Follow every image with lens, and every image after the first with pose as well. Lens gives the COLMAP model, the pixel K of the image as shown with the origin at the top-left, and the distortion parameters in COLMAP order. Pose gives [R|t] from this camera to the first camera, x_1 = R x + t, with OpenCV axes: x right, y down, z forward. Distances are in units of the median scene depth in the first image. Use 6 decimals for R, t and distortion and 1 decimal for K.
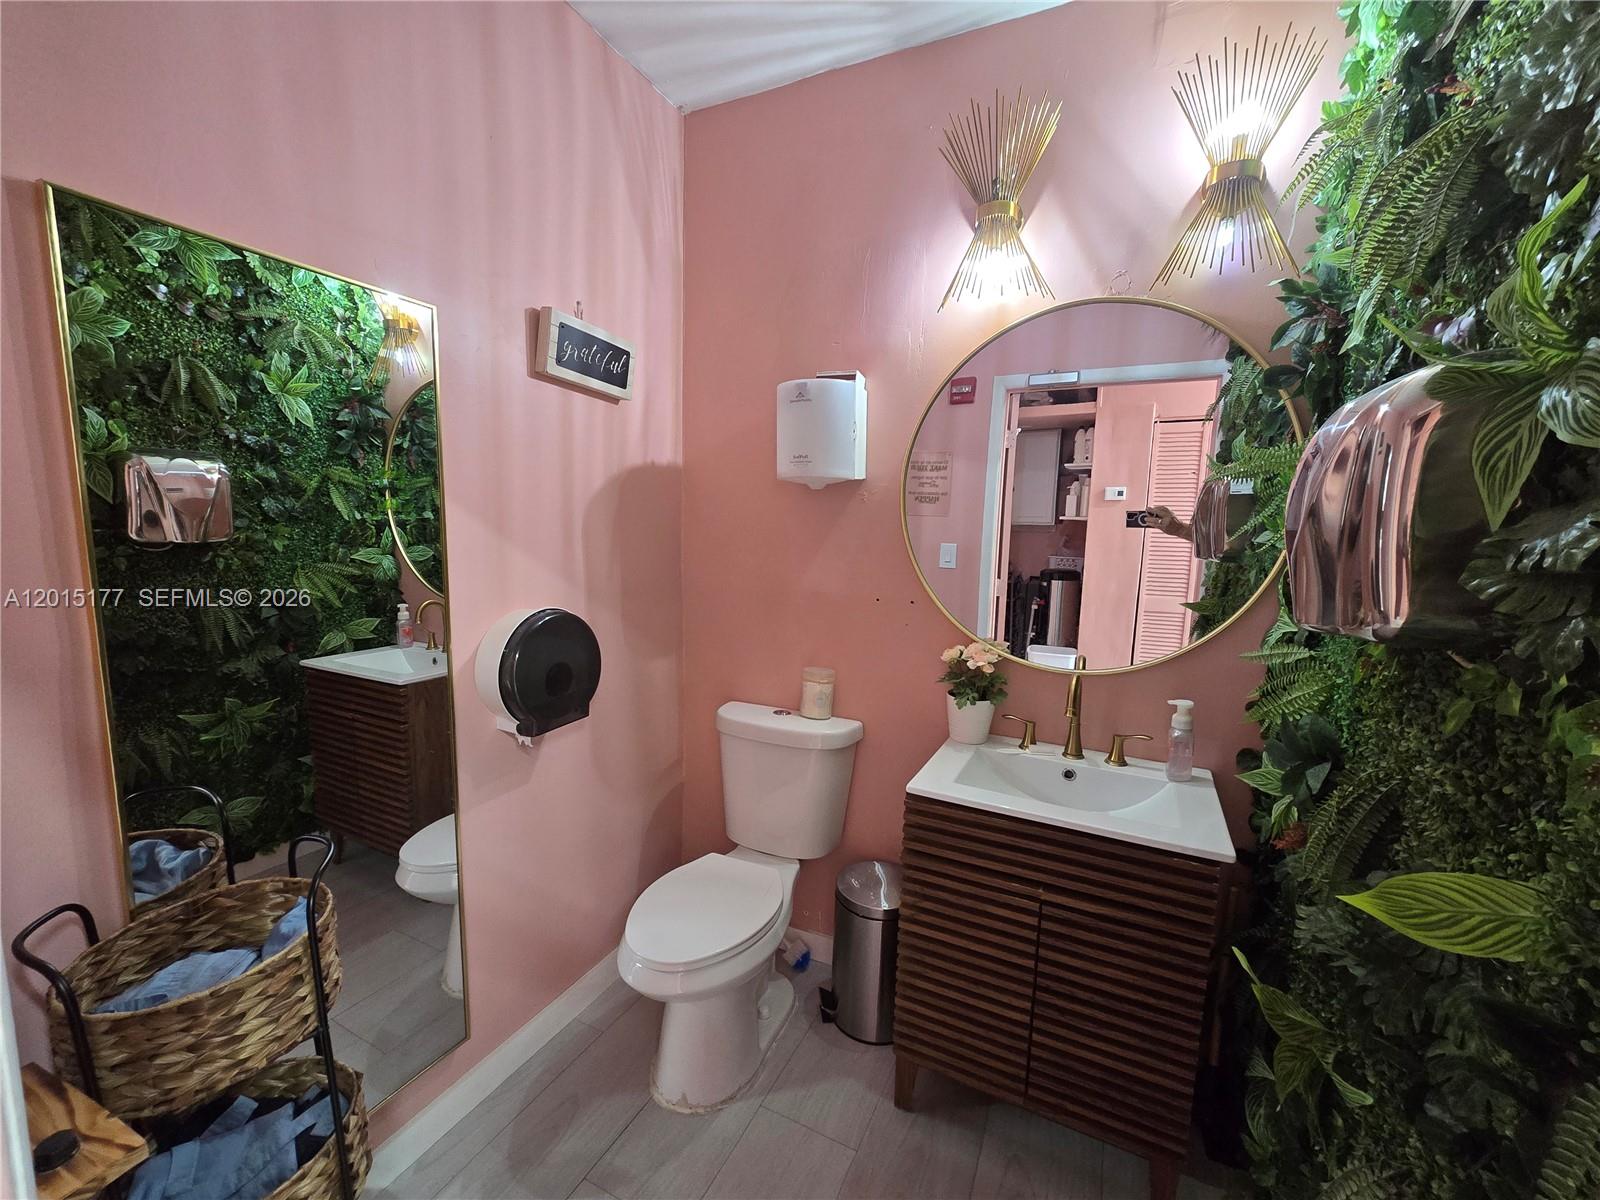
lens RADIAL K [[651.2, 0, 795.9], [0, 651.2, 608.2], [0, 0, 1]] dist [-0.005970, 0.000896]
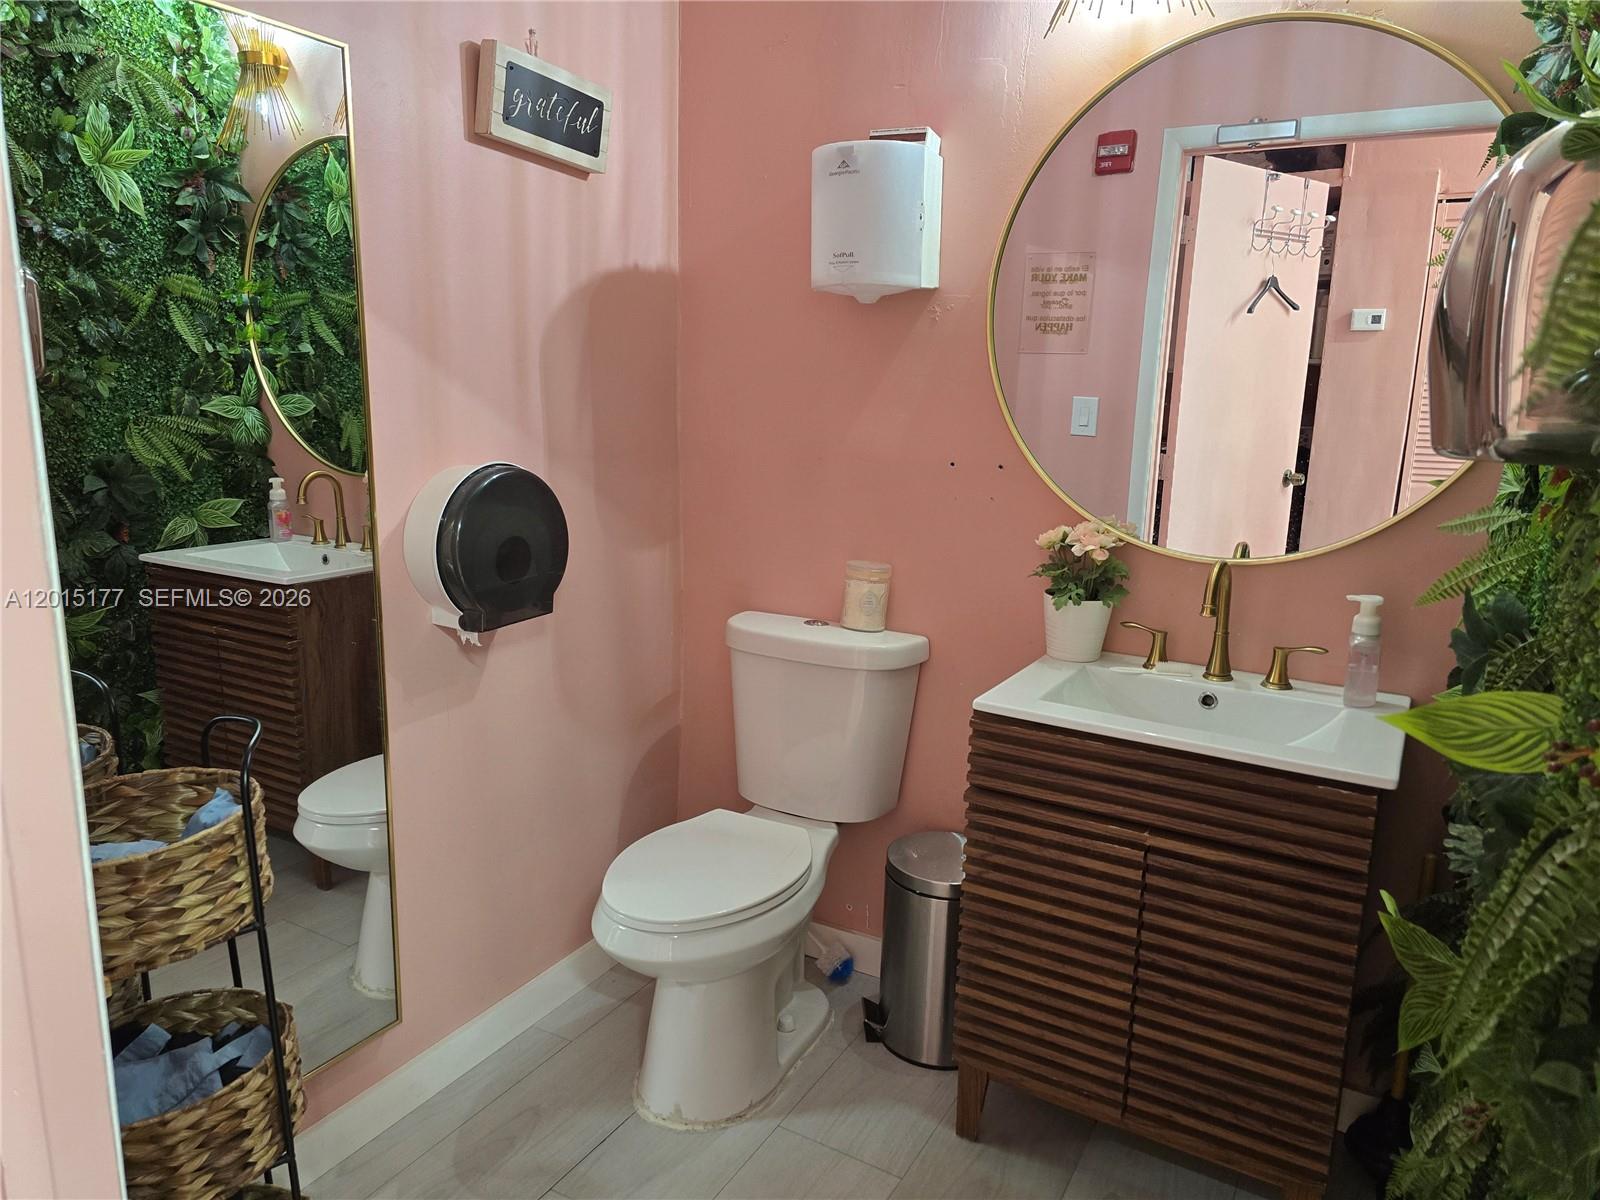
lens RADIAL K [[1058.8, 0, 805.5], [0, 1058.8, 596.3], [0, 0, 1]] dist [0.042571, -0.039764]
pose [[0.998398, 0.013497, -0.054953, 0.033234], [-0.009620, 0.997486, 0.070210, 0.055002], [0.055763, -0.069569, 0.996017, -0.173096]]
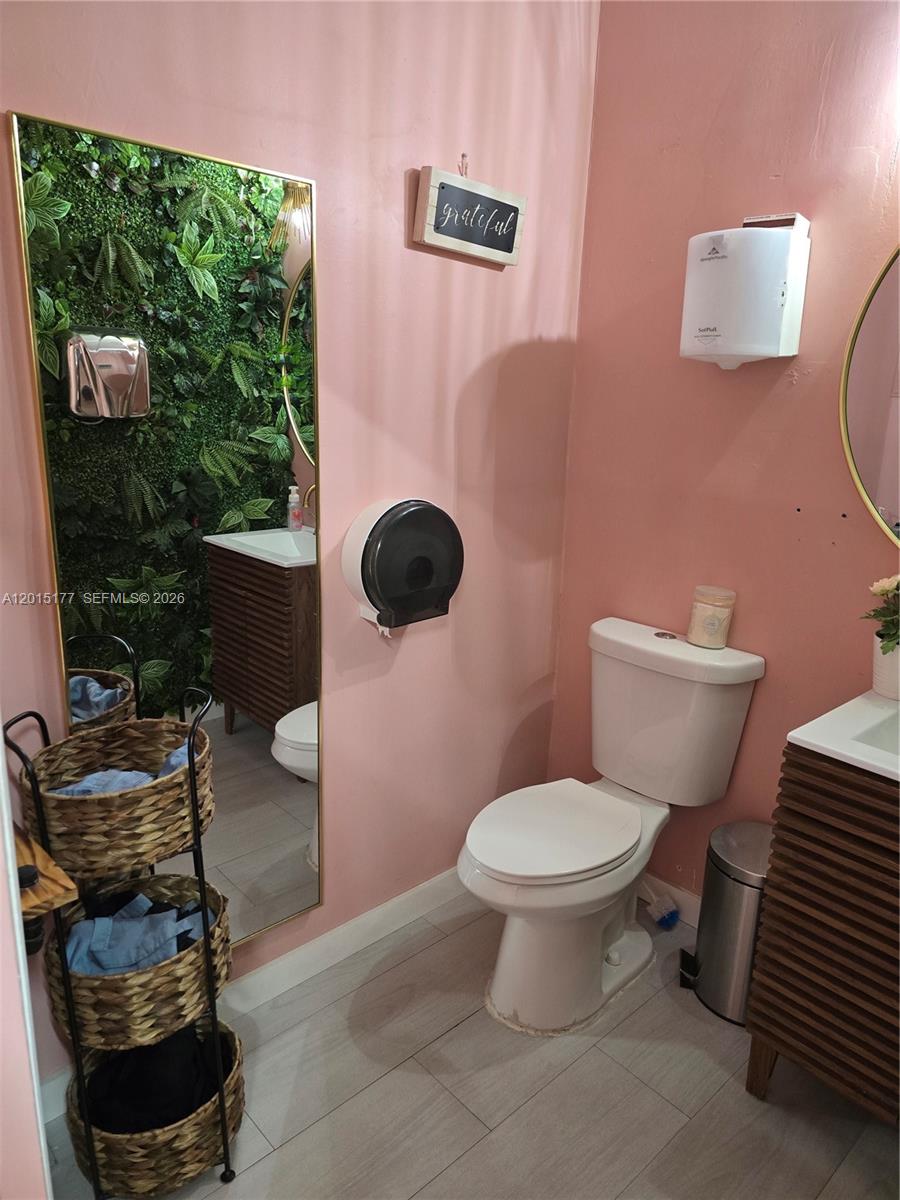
lens RADIAL K [[797.3, 0, 465.6], [0, 797.3, 592.5], [0, 0, 1]] dist [0.060788, -0.059963]
pose [[0.937729, 0.093887, -0.334439, 0.088554], [-0.057873, 0.991551, 0.116088, -0.004076], [0.342512, -0.089504, 0.935240, -0.081920]]
